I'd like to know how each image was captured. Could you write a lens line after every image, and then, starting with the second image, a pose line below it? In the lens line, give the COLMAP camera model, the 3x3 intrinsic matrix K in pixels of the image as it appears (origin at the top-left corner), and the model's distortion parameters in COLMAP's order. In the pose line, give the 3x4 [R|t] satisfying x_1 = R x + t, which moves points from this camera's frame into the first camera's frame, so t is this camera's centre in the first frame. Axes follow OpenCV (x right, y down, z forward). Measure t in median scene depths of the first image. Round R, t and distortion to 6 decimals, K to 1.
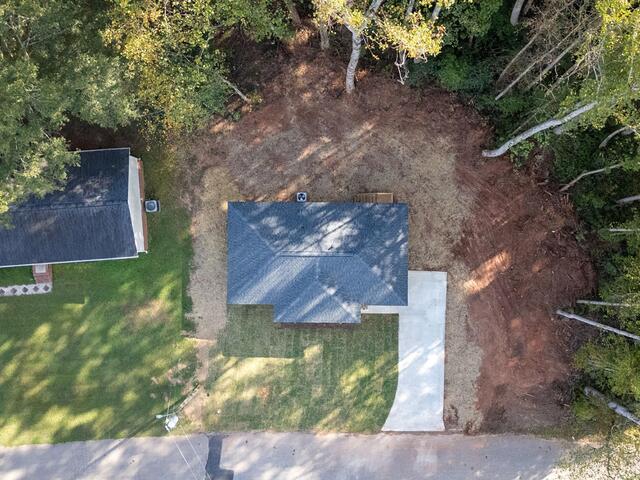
lens RADIAL K [[630.7, 0, 320.0], [0, 630.7, 240.0], [0, 0, 1]] dist [0.129910, -0.235886]
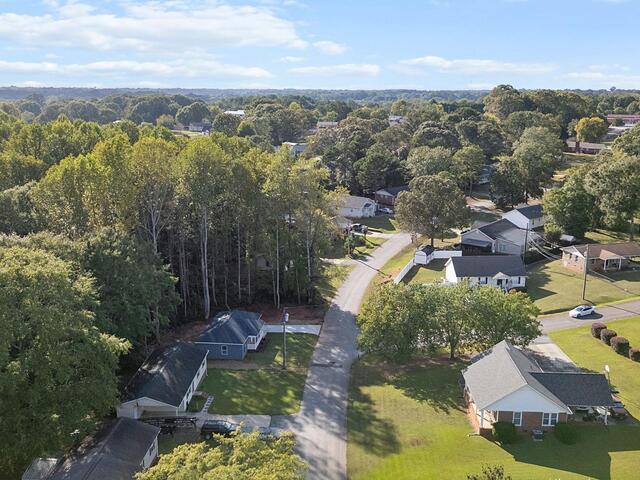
lens RADIAL K [[630.7, 0, 320.0], [0, 630.7, 240.0], [0, 0, 1]] dist [0.129910, -0.235886]
pose [[0.107573, -0.204256, 0.972989, -1.924451], [0.994196, 0.020572, -0.105599, 0.524495], [0.001553, 0.978701, 0.205283, 0.241888]]
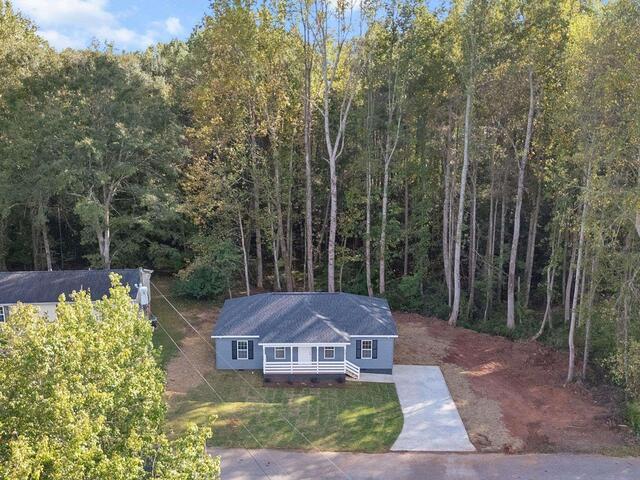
lens RADIAL K [[630.7, 0, 320.0], [0, 630.7, 240.0], [0, 0, 1]] dist [0.129910, -0.235886]
pose [[0.999606, 0.018497, 0.021088, -0.004132], [0.016157, 0.234889, -0.971888, 0.948982], [-0.022930, 0.971846, 0.234498, 0.596074]]
